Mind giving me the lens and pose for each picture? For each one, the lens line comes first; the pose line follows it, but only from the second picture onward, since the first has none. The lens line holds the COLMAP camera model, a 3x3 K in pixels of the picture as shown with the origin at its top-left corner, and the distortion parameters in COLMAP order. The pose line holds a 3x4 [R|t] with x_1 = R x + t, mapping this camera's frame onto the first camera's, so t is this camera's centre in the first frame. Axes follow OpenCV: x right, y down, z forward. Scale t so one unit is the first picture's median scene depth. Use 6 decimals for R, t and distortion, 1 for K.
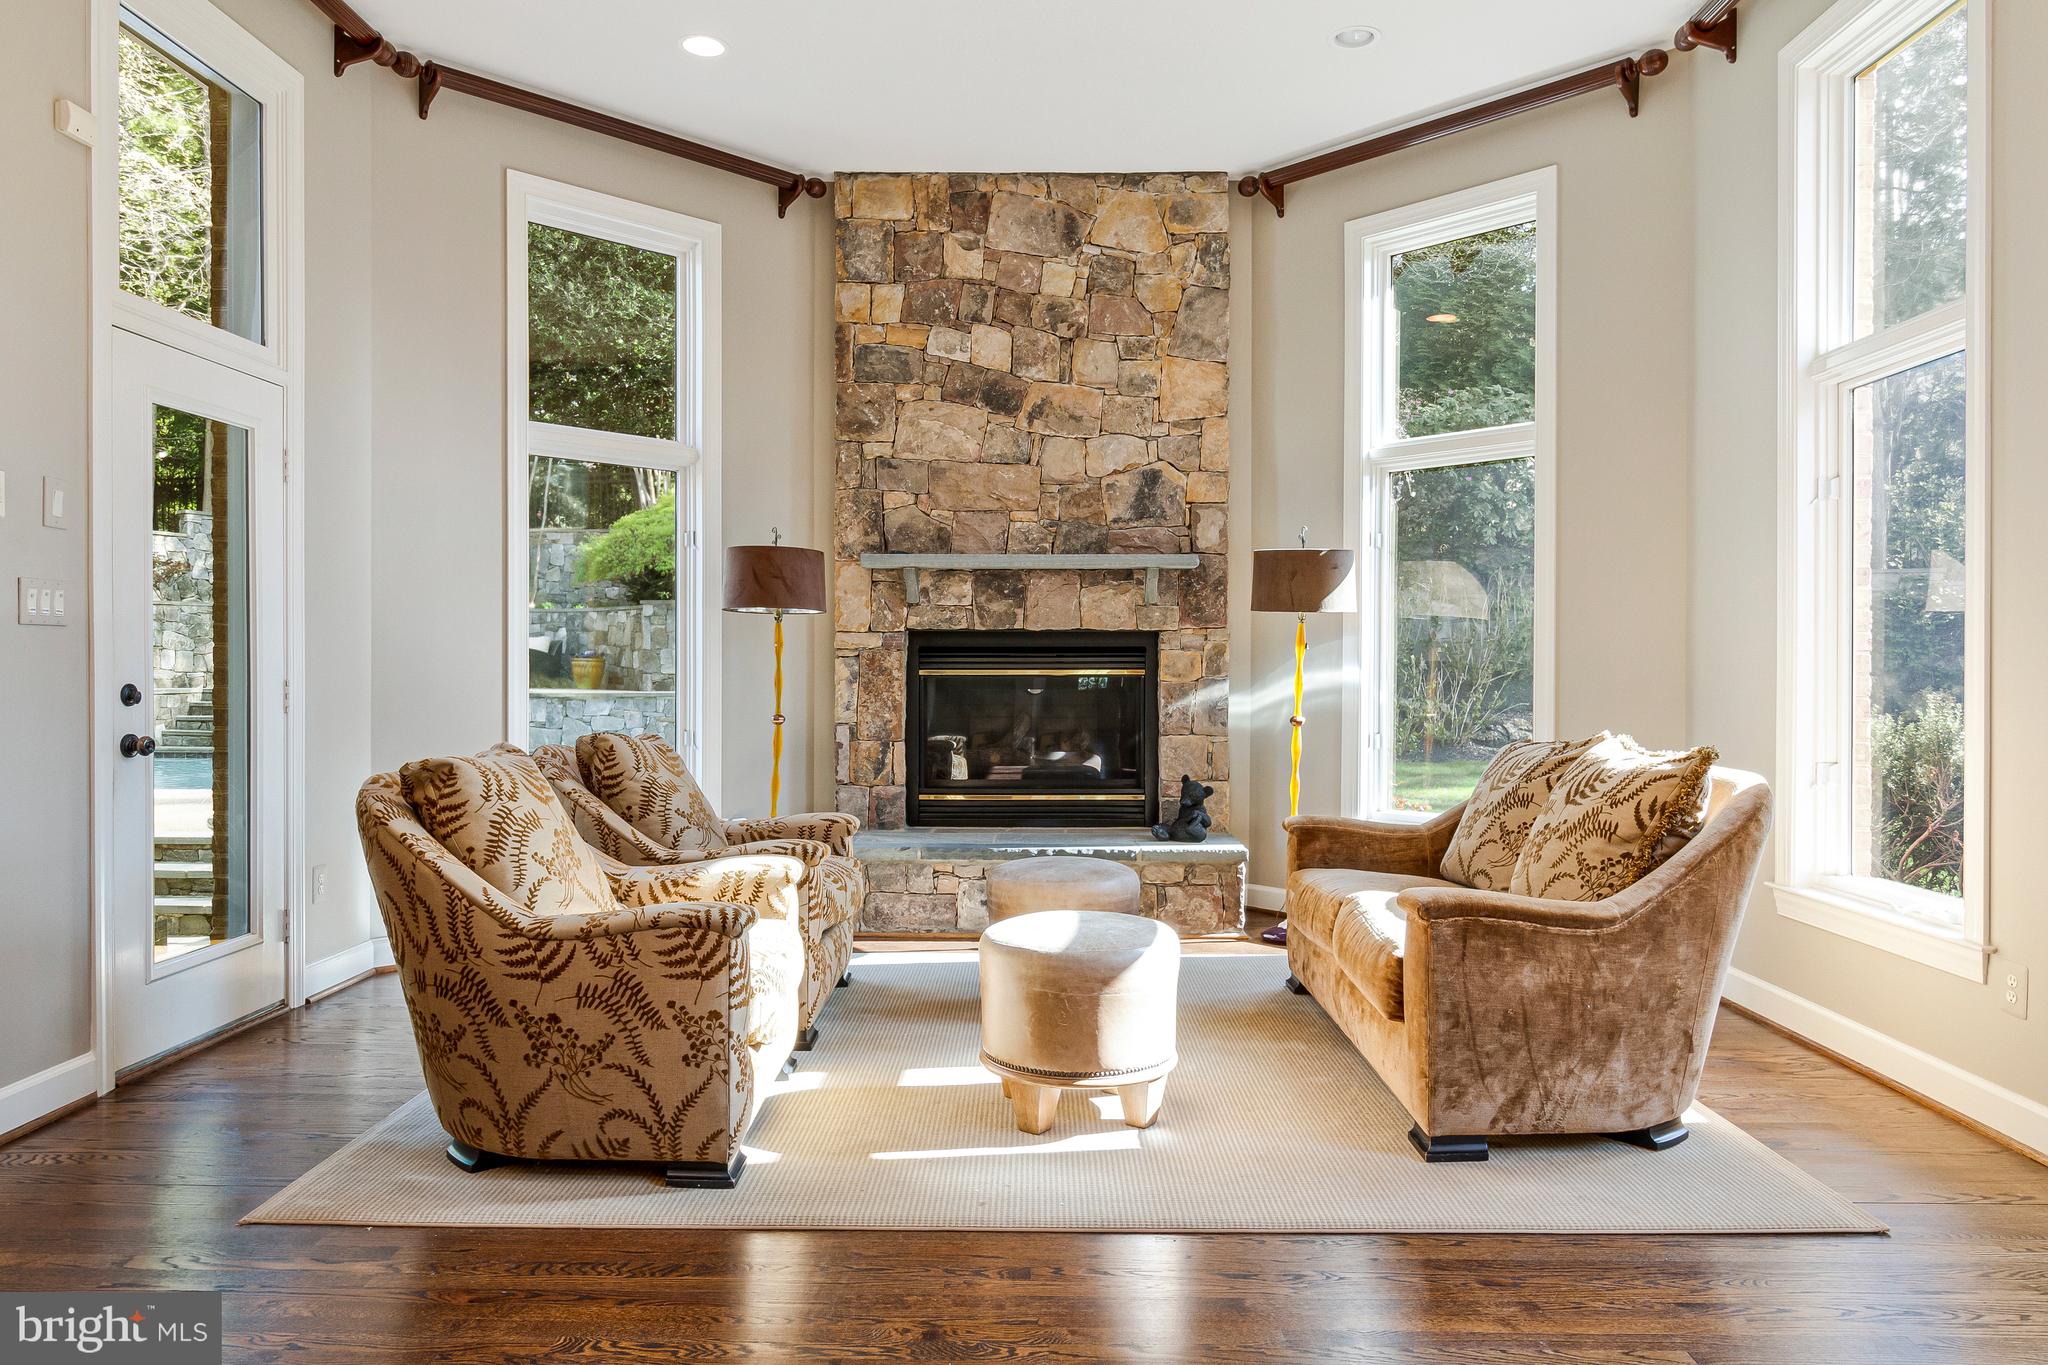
lens RADIAL K [[1340.3, 0, 1024.1], [0, 1340.3, 668.7], [0, 0, 1]] dist [-0.000904, 0.002414]
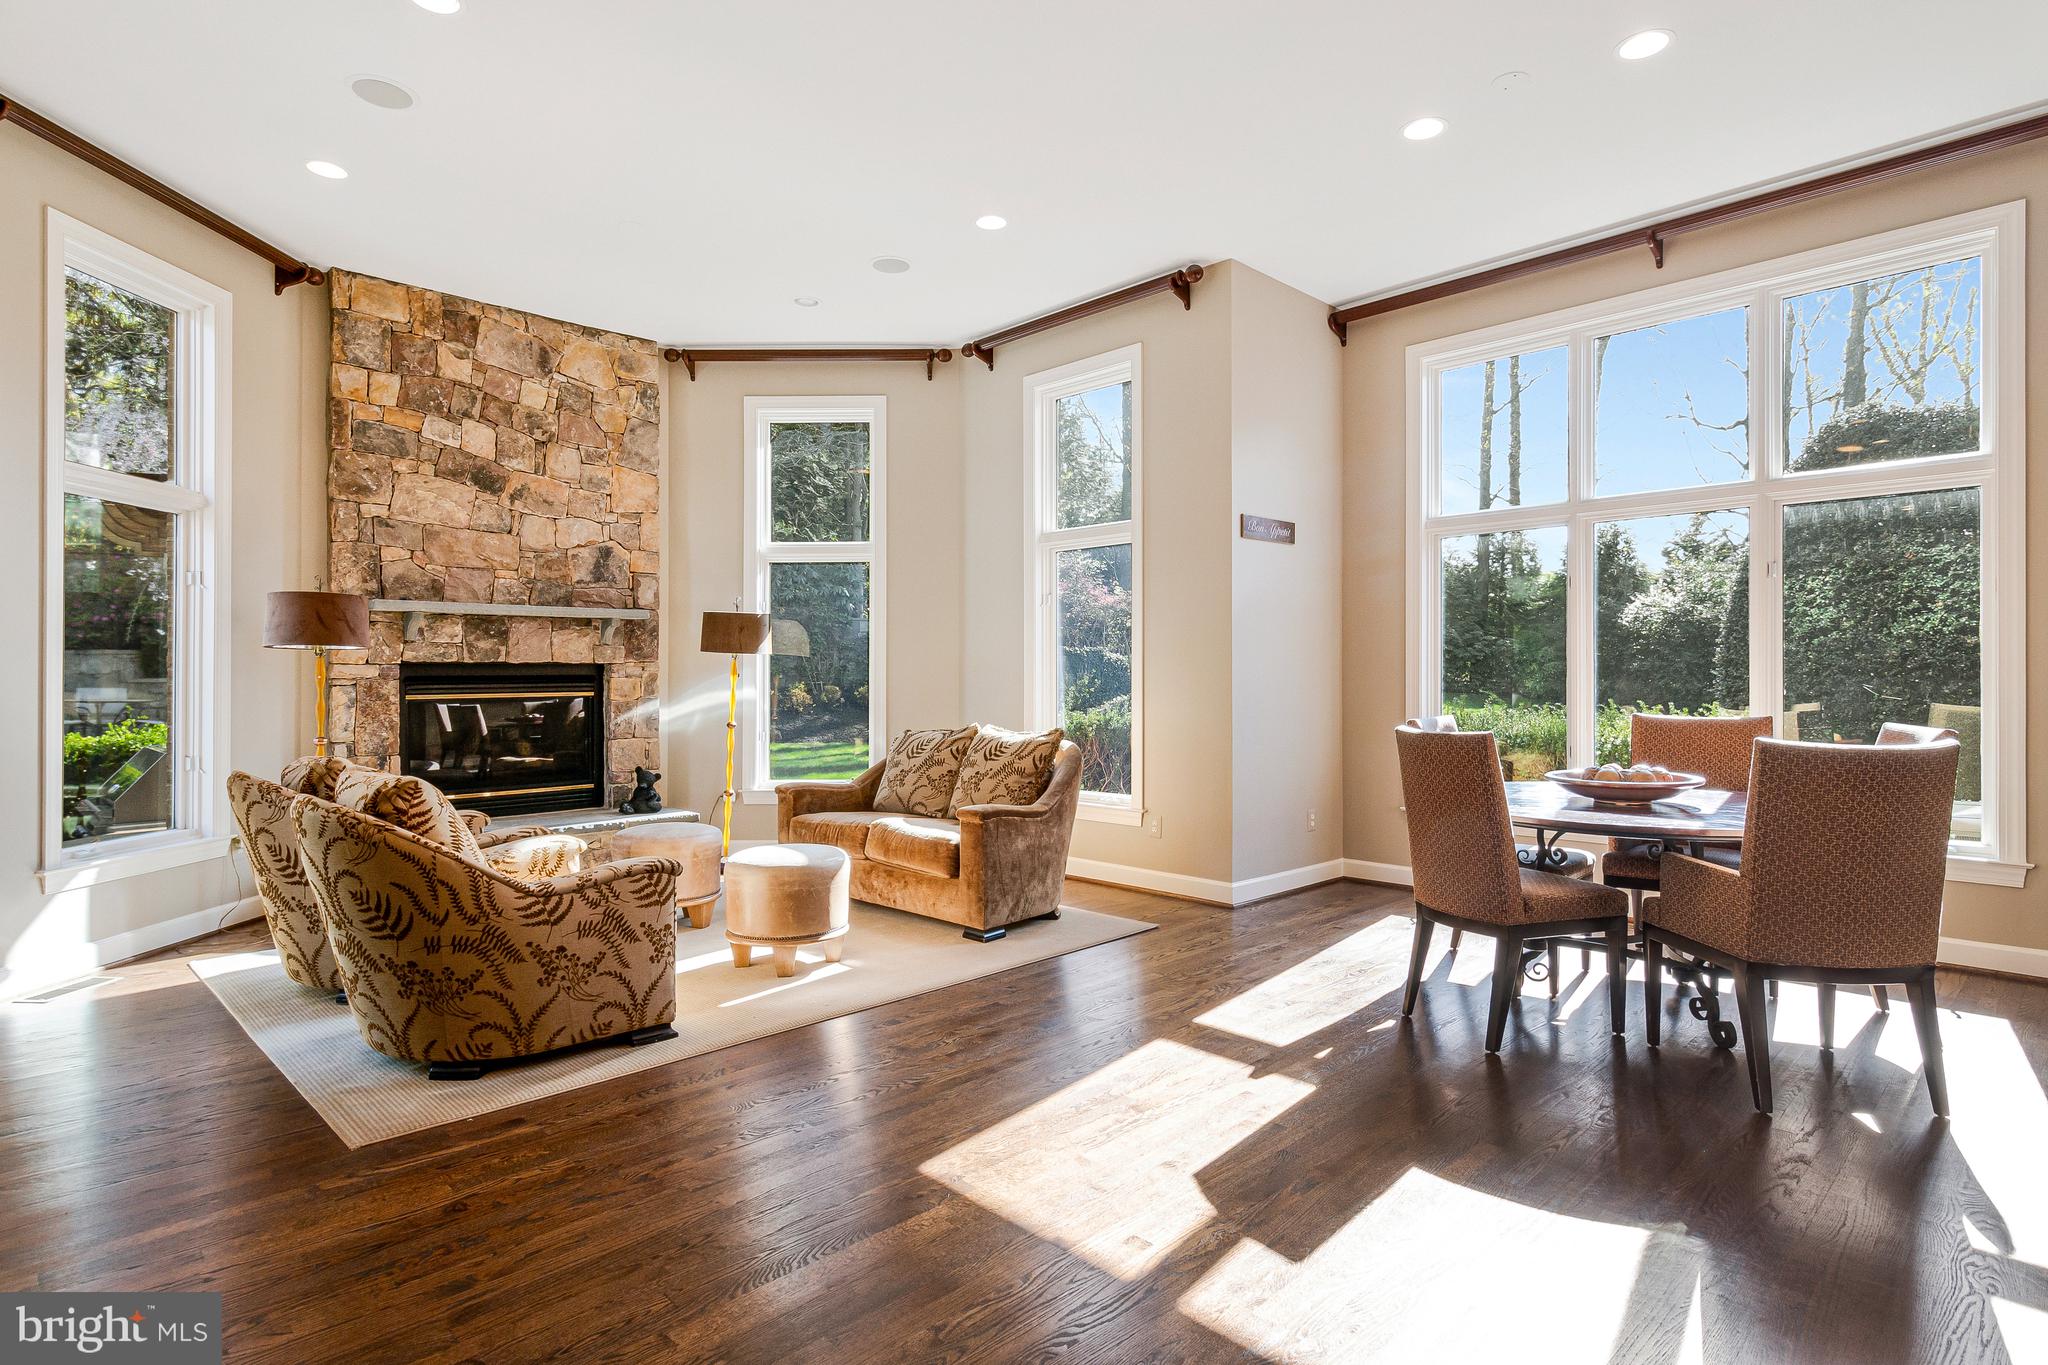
lens RADIAL K [[1063.9, 0, 1026.1], [0, 1063.9, 683.1], [0, 0, 1]] dist [0.003996, 0.000548]
pose [[0.702374, -0.011023, 0.711723, -0.382080], [0.007842, 0.999939, 0.007748, -0.013595], [-0.711765, 0.000139, 0.702418, -0.073415]]
